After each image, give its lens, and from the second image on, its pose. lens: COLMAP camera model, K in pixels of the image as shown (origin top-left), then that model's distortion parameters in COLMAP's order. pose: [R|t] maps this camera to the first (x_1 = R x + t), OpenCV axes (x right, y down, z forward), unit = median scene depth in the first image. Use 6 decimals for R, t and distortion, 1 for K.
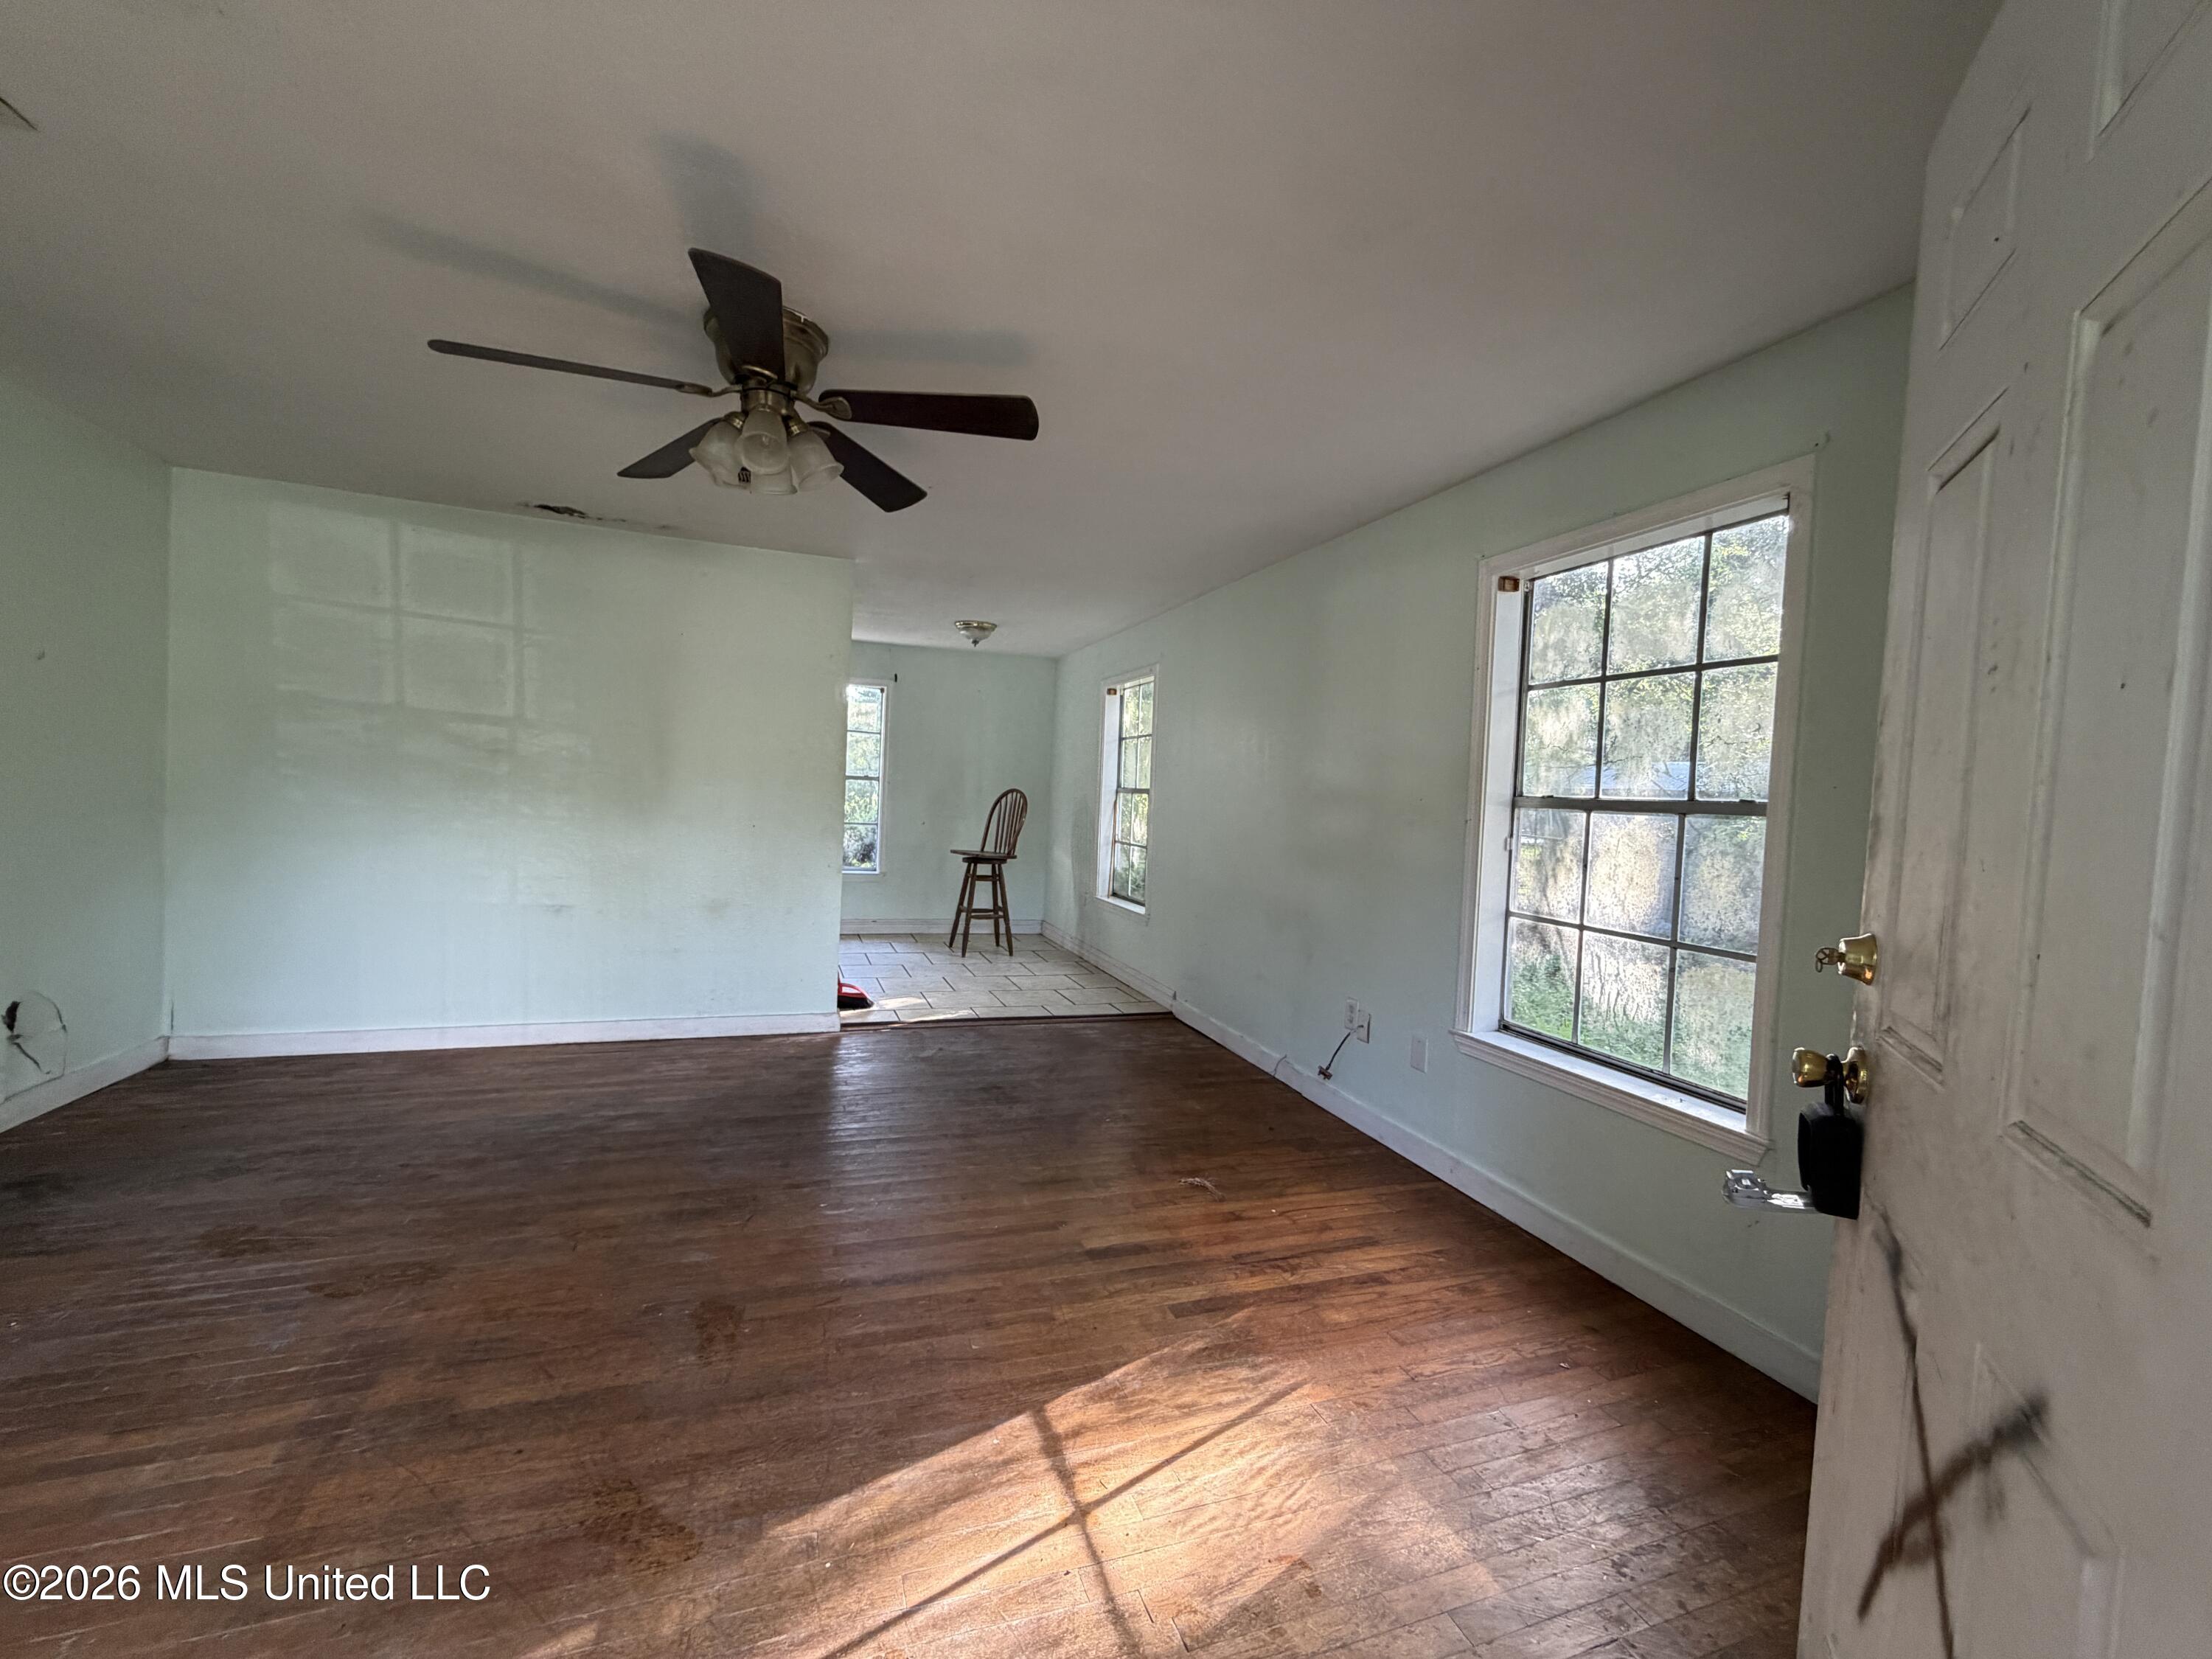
lens RADIAL K [[882.5, 0, 1099.6], [0, 882.5, 828.4], [0, 0, 1]] dist [-0.001816, 0.000489]
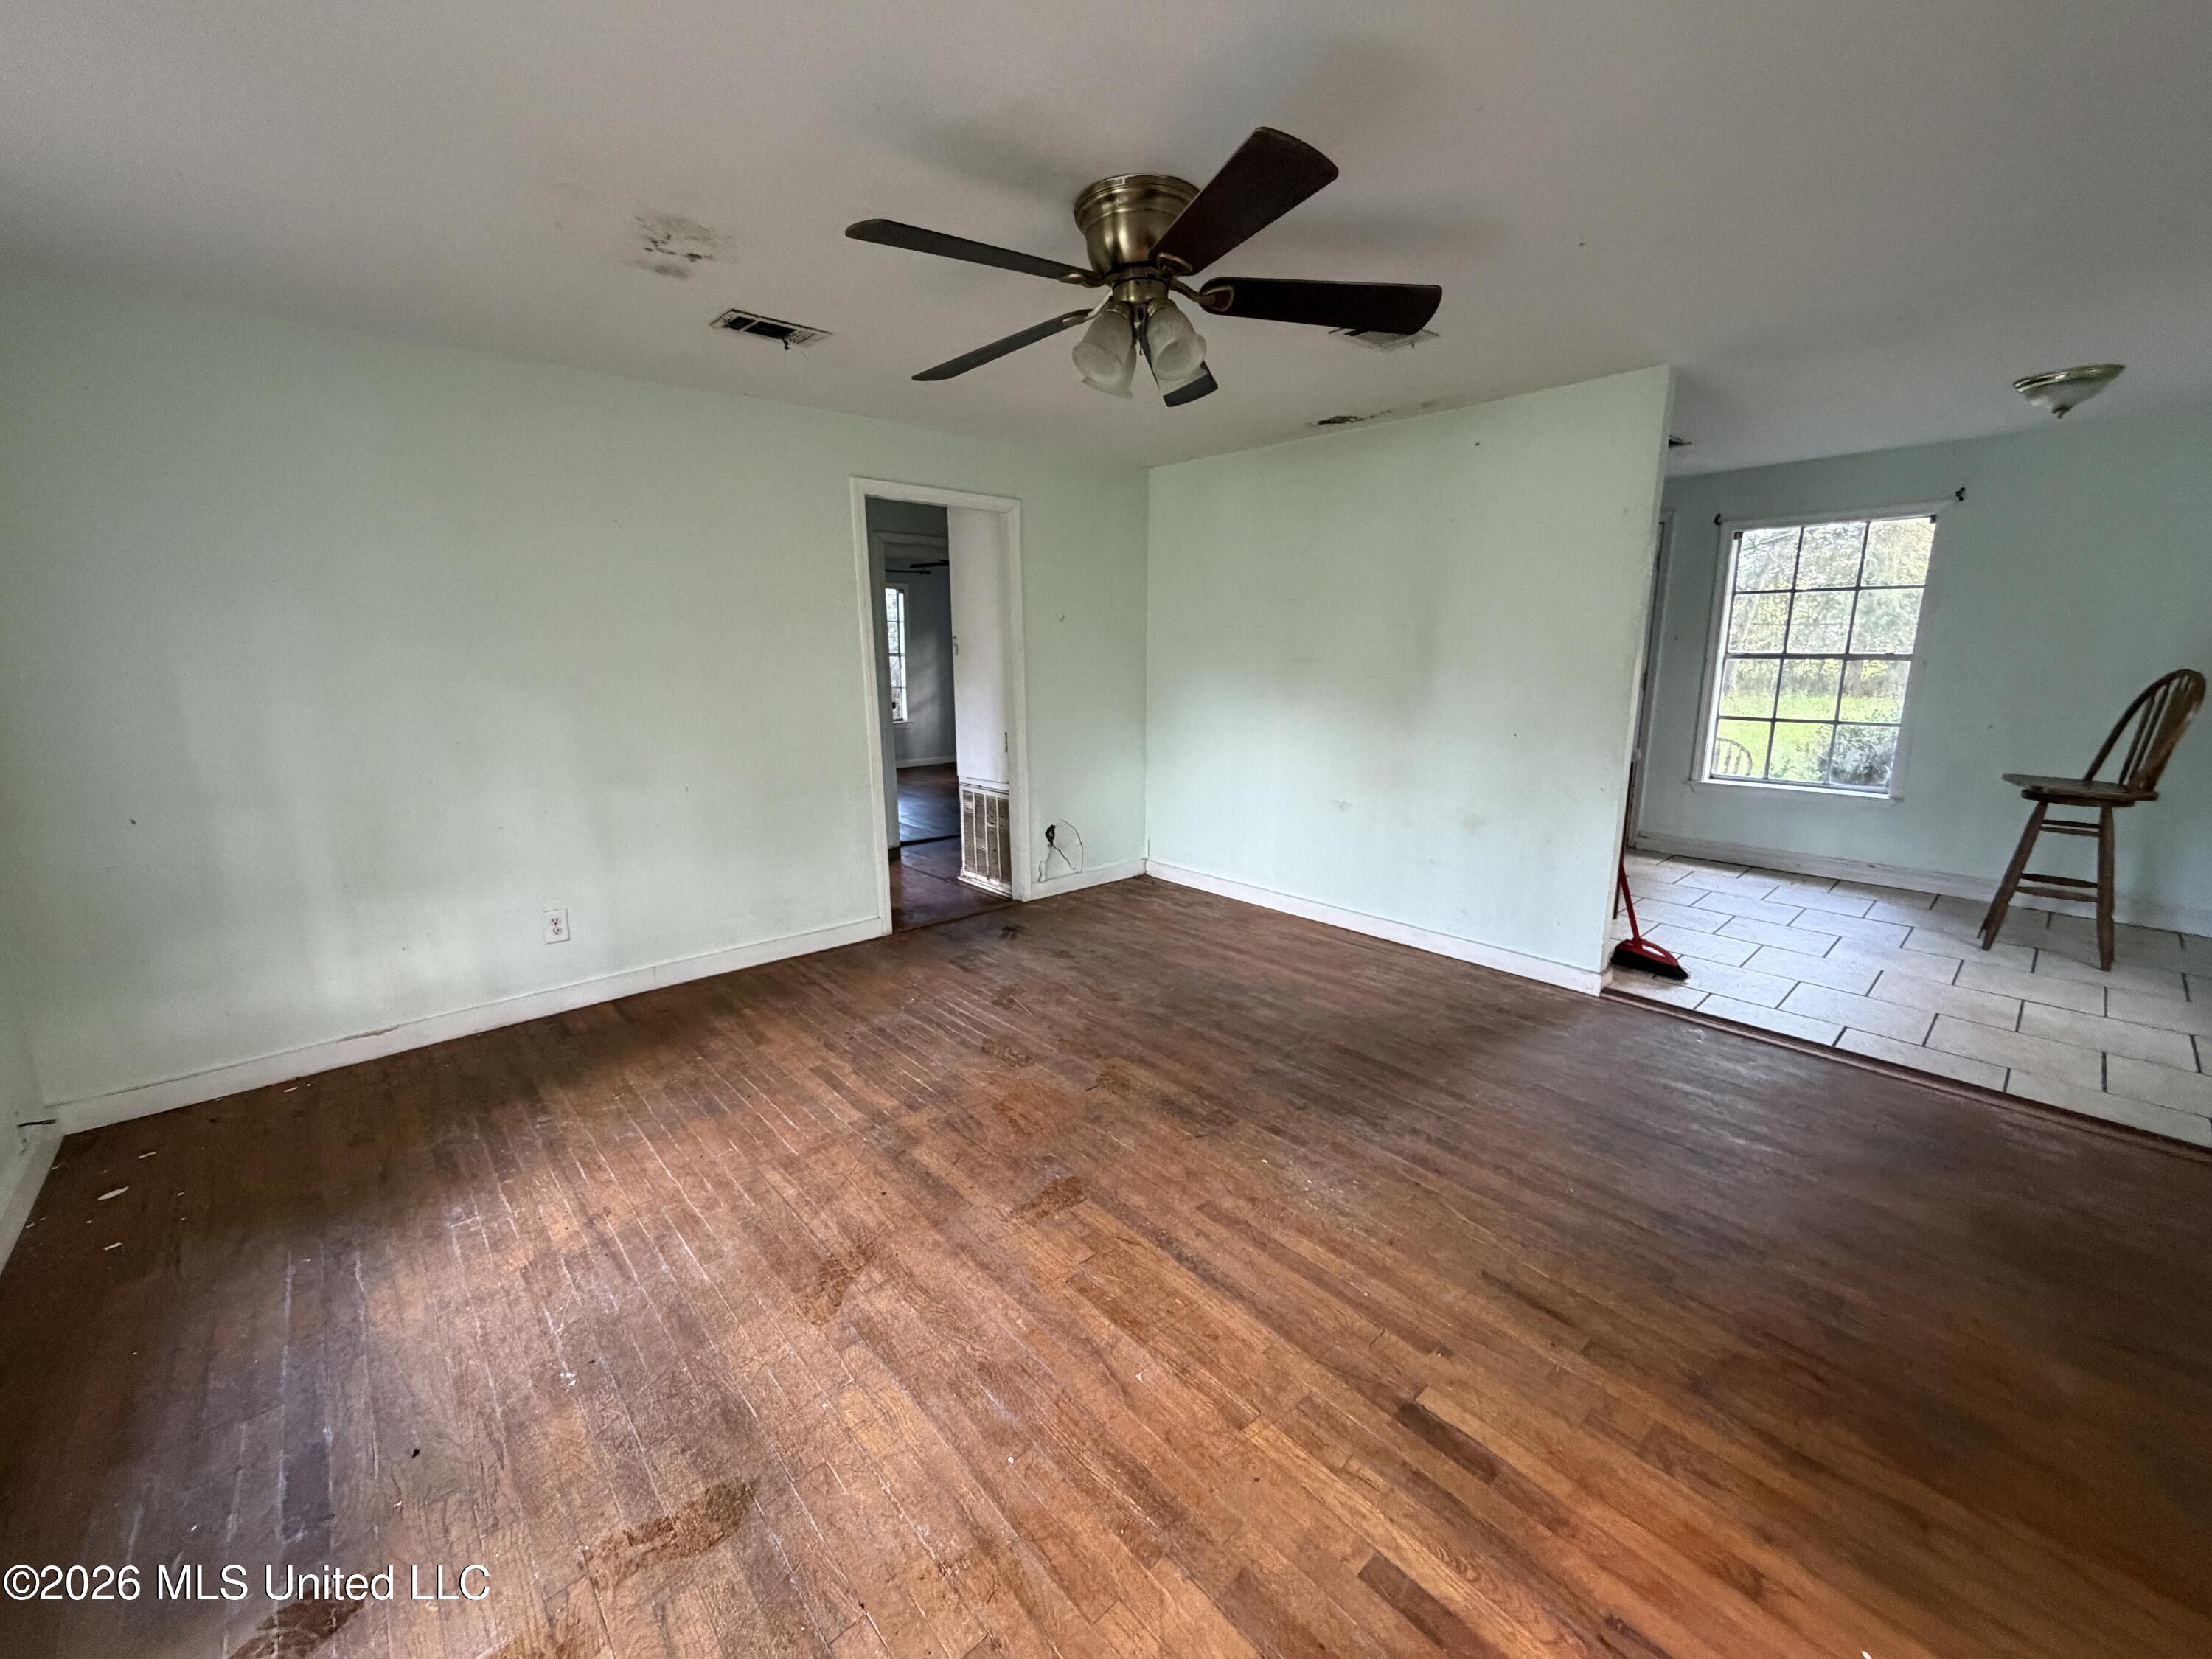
lens RADIAL K [[882.5, 0, 1099.6], [0, 882.5, 828.4], [0, 0, 1]] dist [-0.001816, 0.000489]
pose [[0.368118, 0.142392, -0.918811, 0.439855], [-0.009475, 0.988727, 0.149431, -0.062814], [0.929731, -0.046302, 0.365318, 0.513450]]
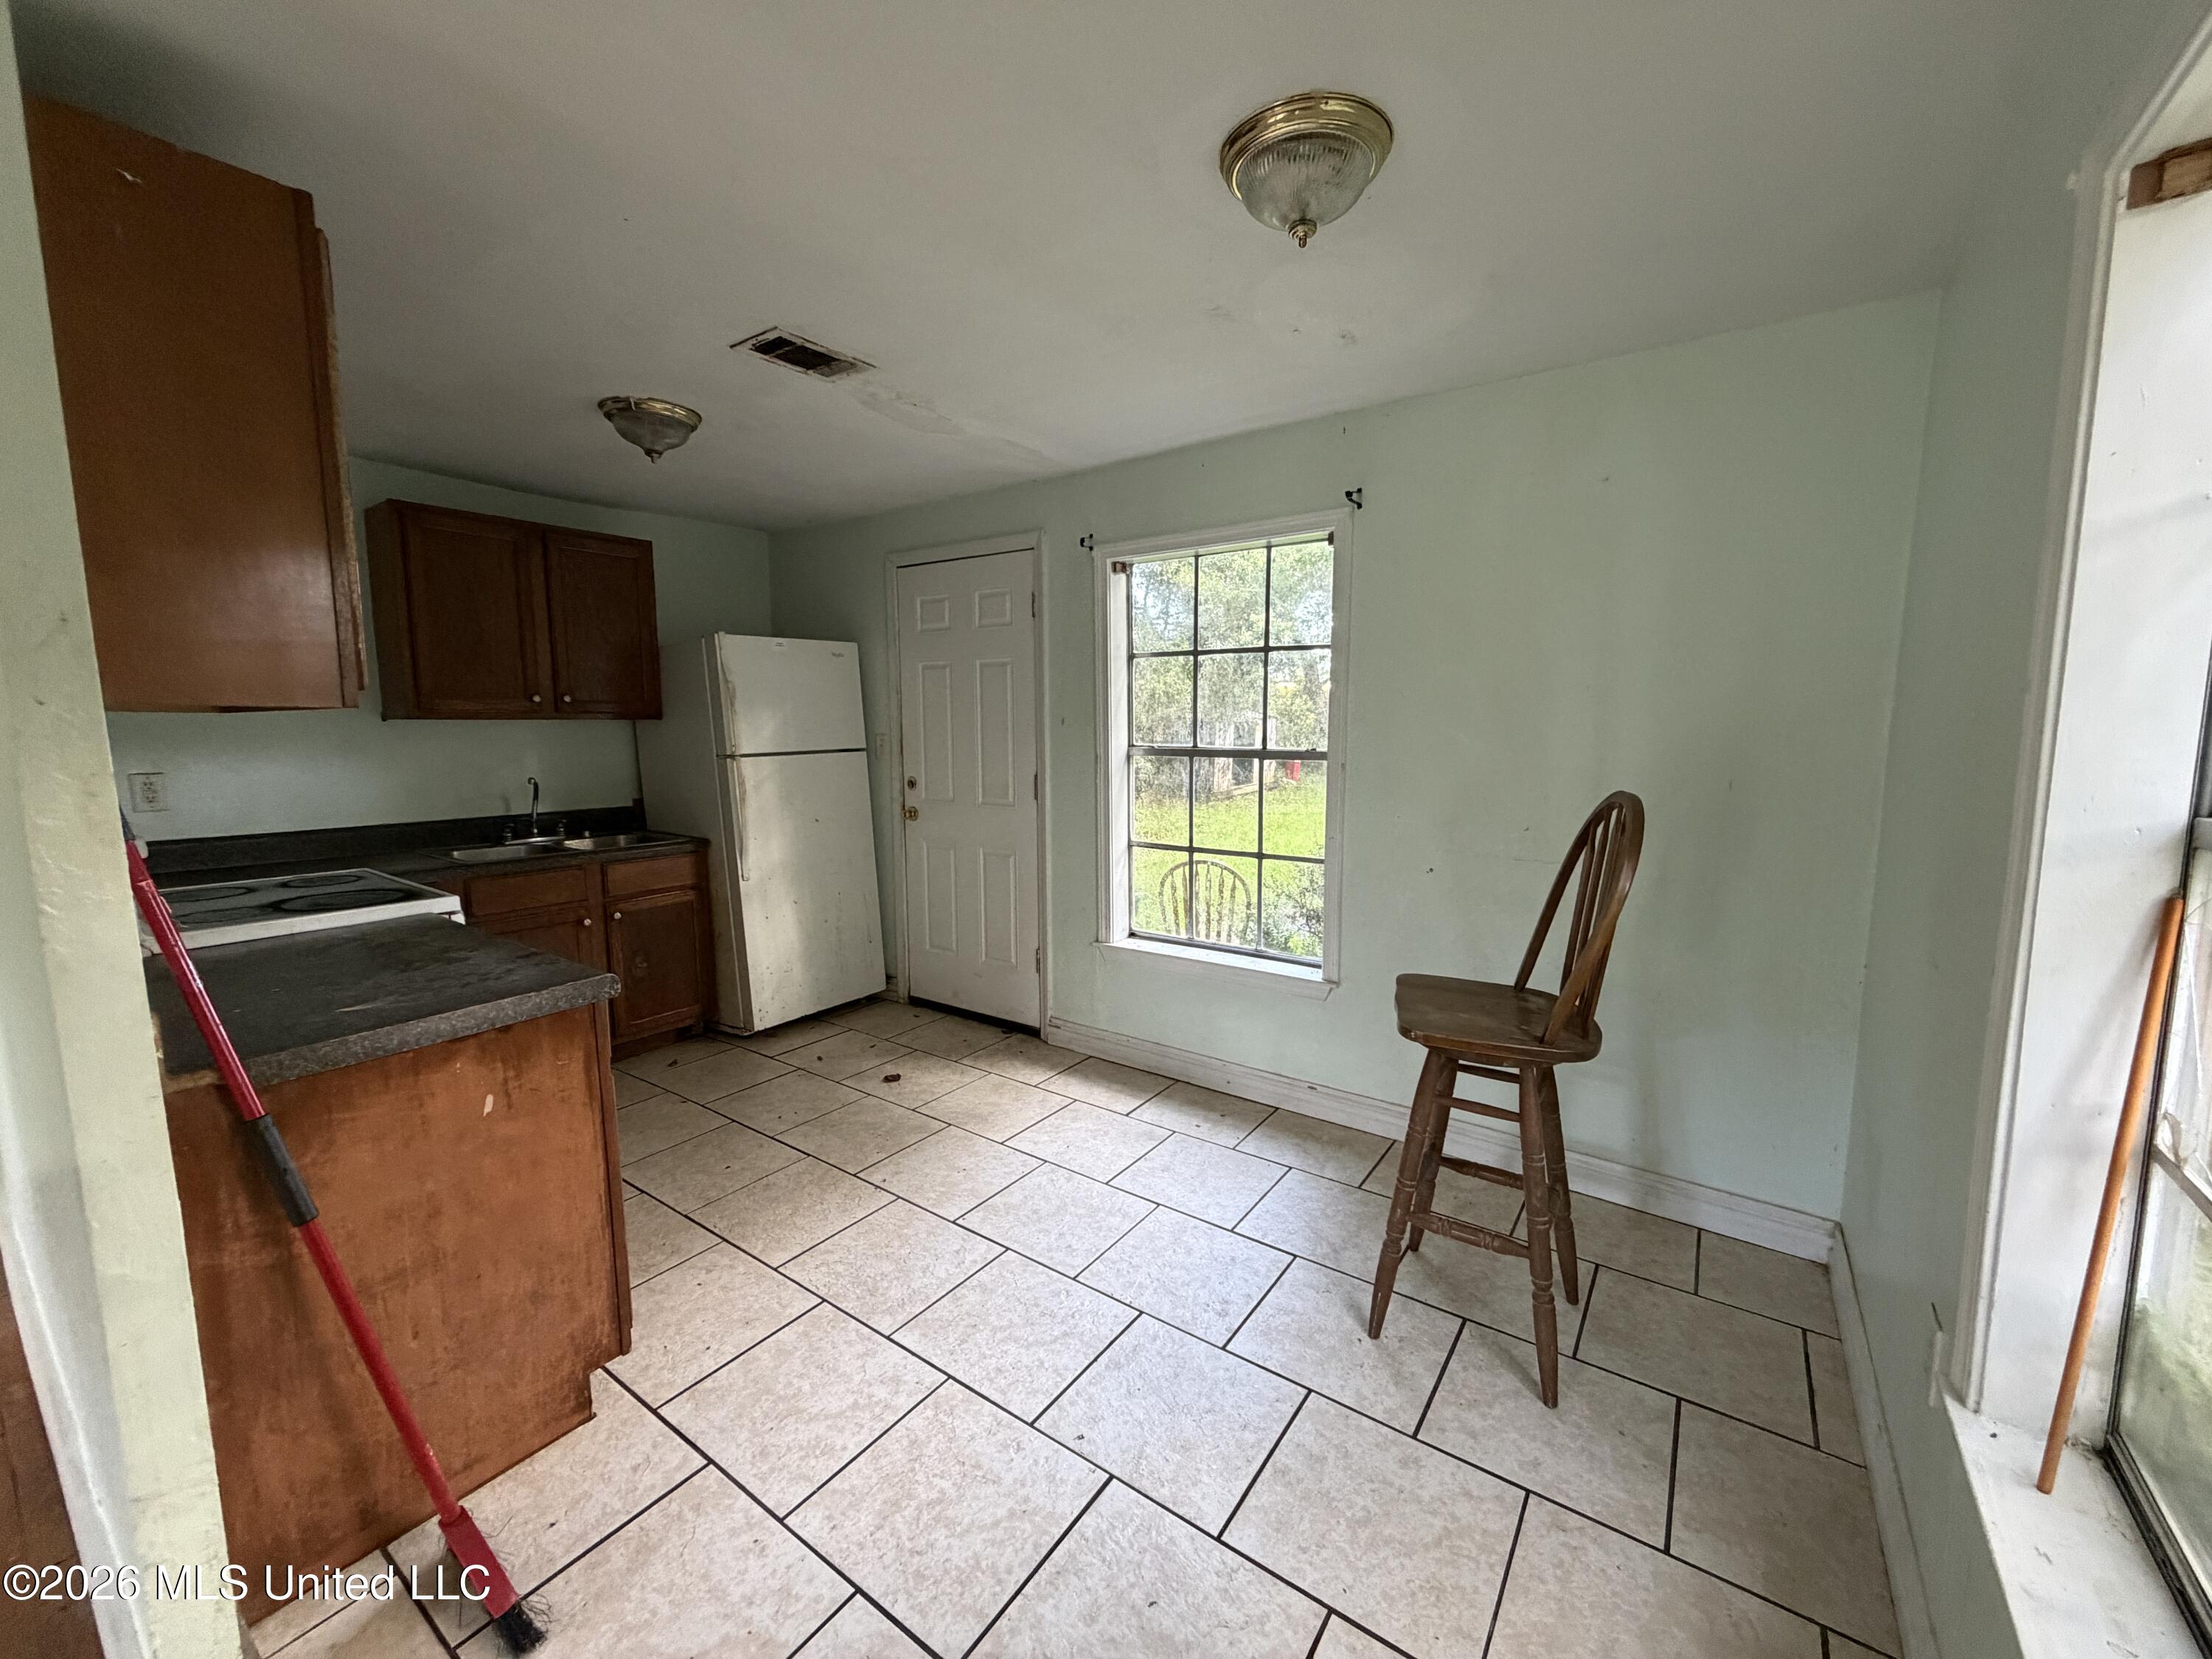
lens RADIAL K [[882.5, 0, 1099.6], [0, 882.5, 828.4], [0, 0, 1]] dist [-0.001816, 0.000489]
pose [[0.564776, 0.051119, -0.823659, 0.100152], [-0.006786, 0.998334, 0.057307, -0.128661], [0.825216, -0.026777, 0.564182, 1.906040]]
